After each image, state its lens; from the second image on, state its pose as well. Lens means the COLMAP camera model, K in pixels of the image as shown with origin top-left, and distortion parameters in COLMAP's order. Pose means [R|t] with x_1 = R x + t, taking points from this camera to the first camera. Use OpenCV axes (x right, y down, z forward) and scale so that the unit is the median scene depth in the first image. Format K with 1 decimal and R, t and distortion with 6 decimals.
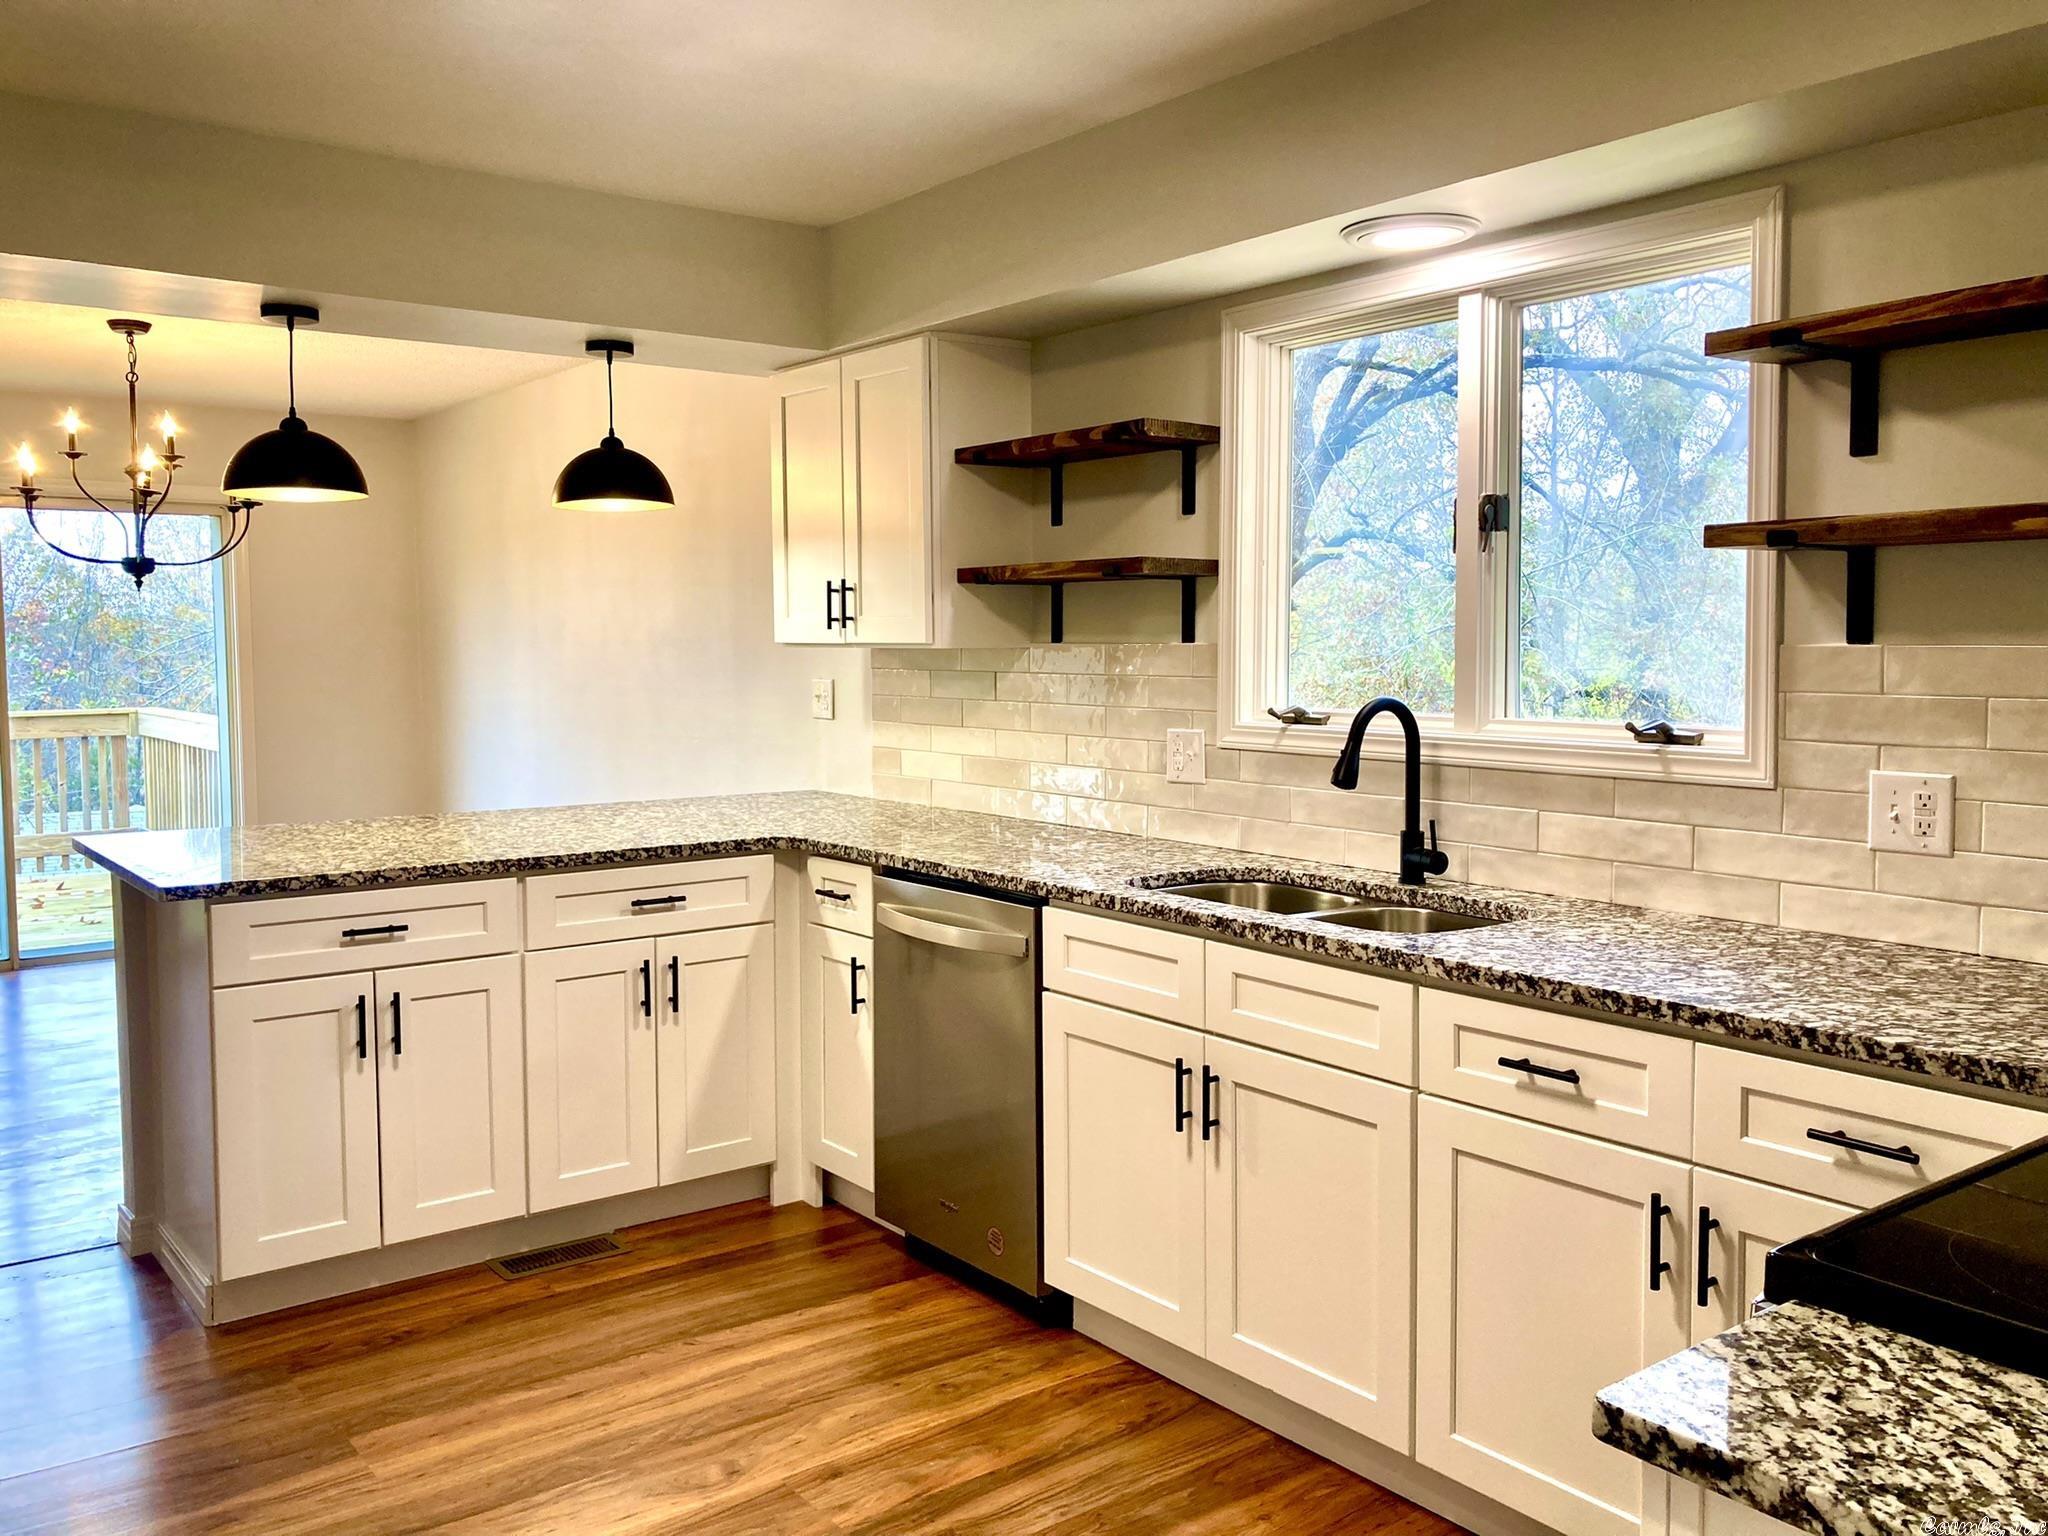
lens RADIAL K [[1671.5, 0, 1053.0], [0, 1671.5, 744.1], [0, 0, 1]] dist [0.046148, -0.051982]
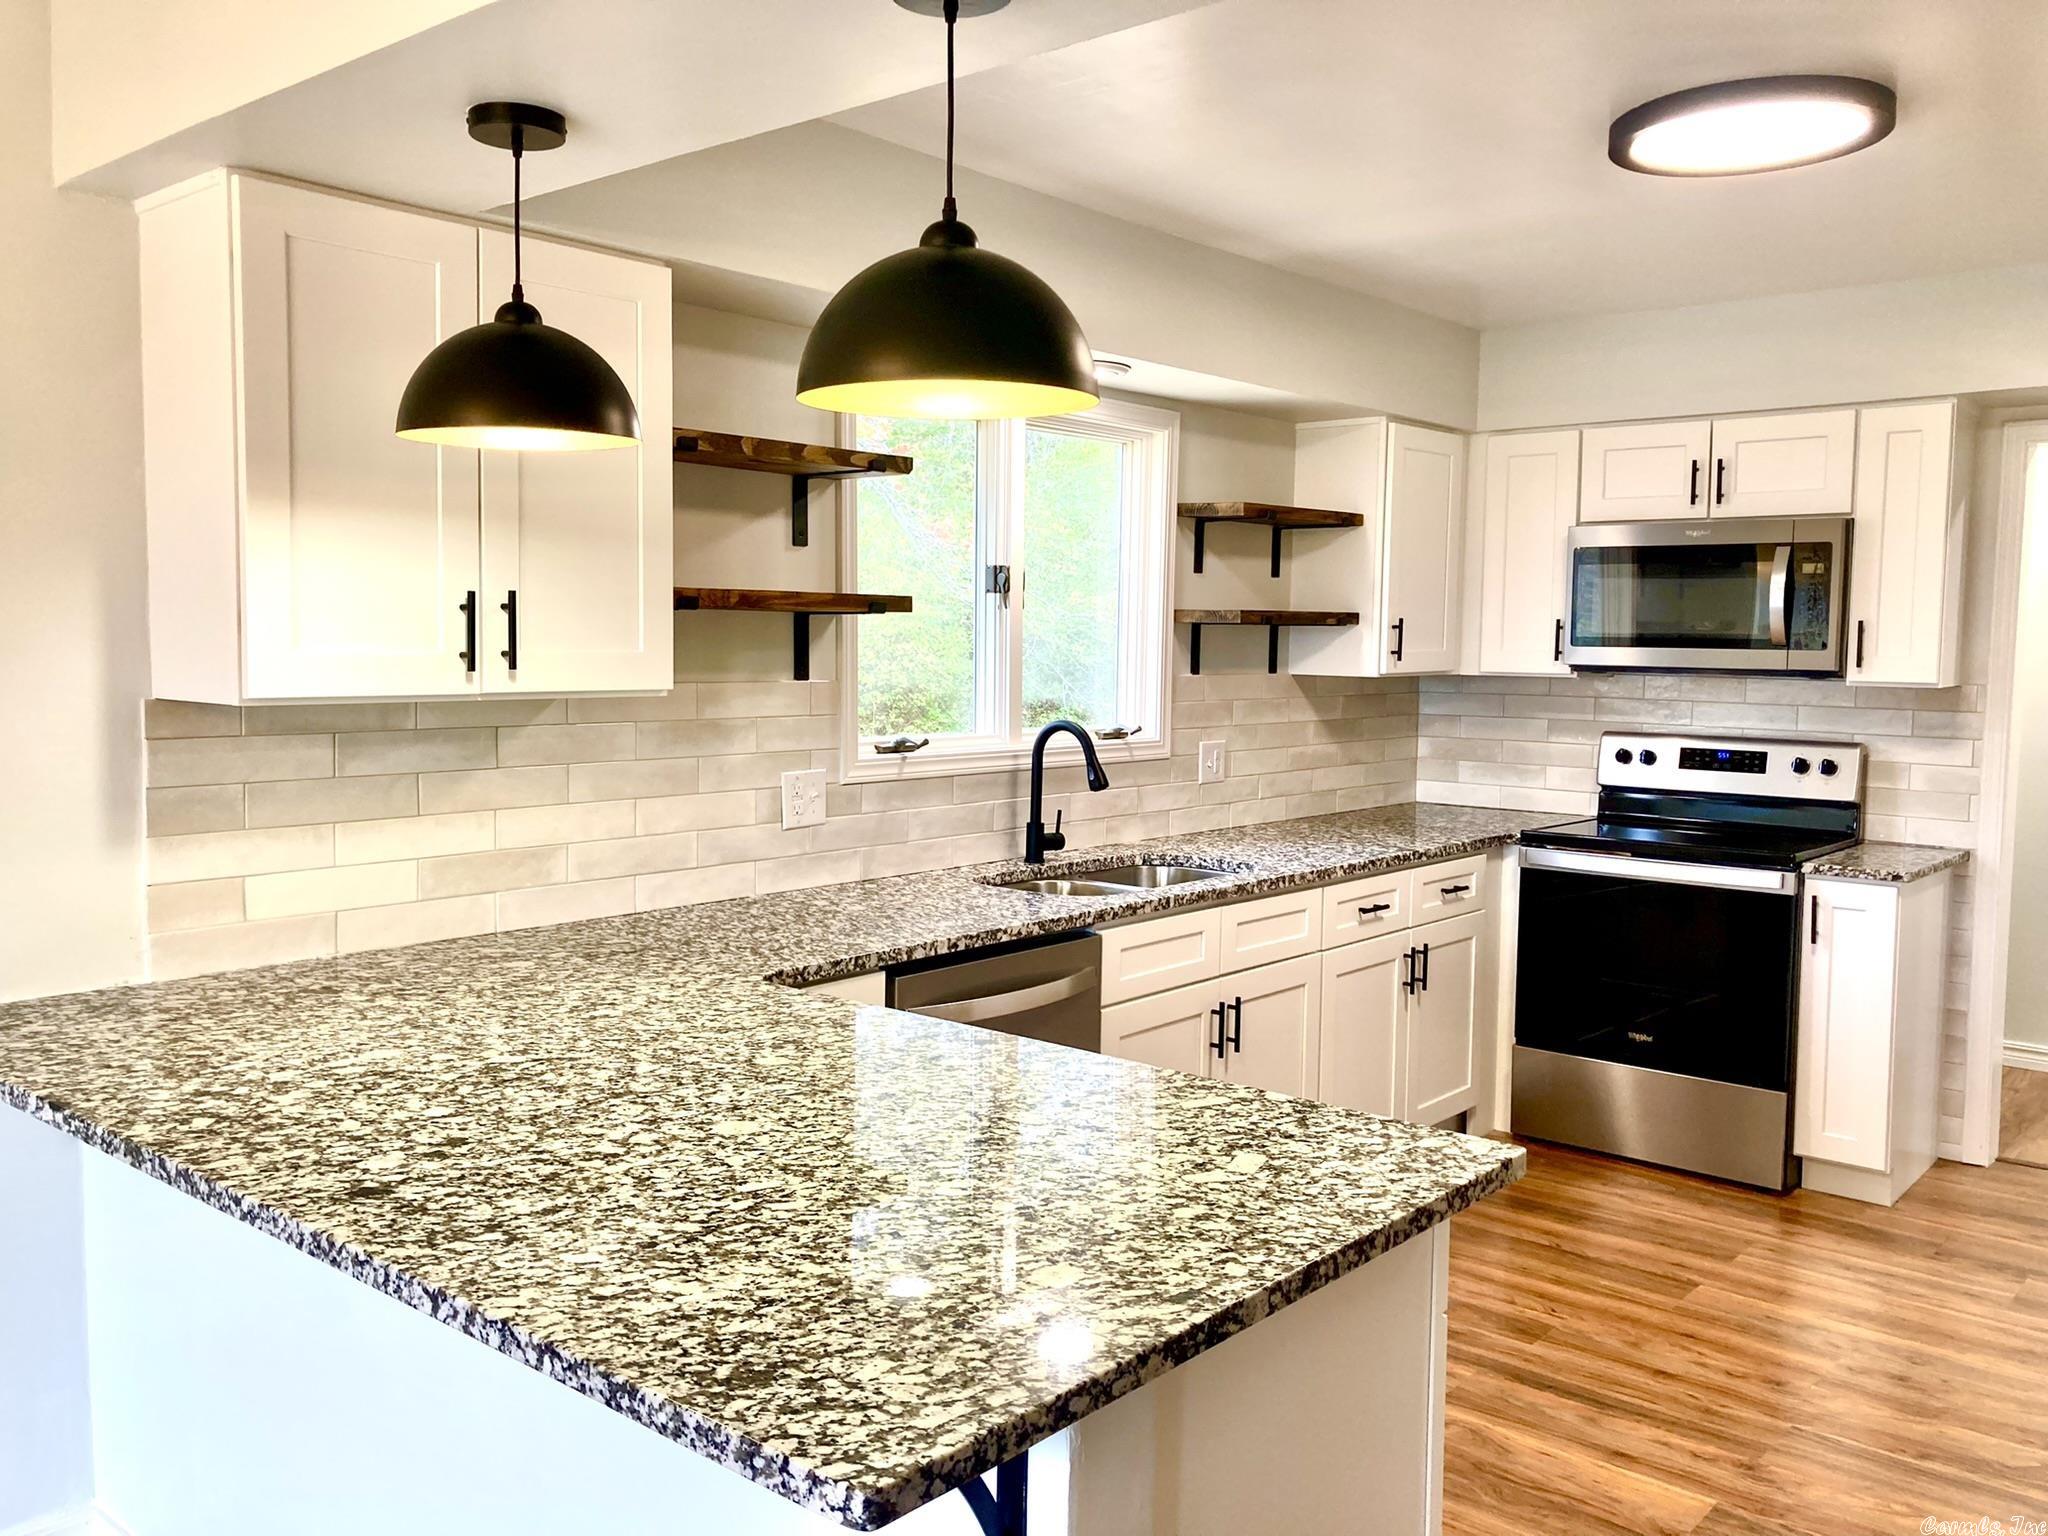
lens RADIAL K [[1671.5, 0, 1019.6], [0, 1671.5, 747.6], [0, 0, 1]] dist [0.046148, -0.051982]
pose [[-0.192873, -0.065990, 0.979002, -0.925207], [0.050638, 0.995737, 0.077094, -0.094048], [-0.979916, 0.064444, -0.188709, 1.111137]]
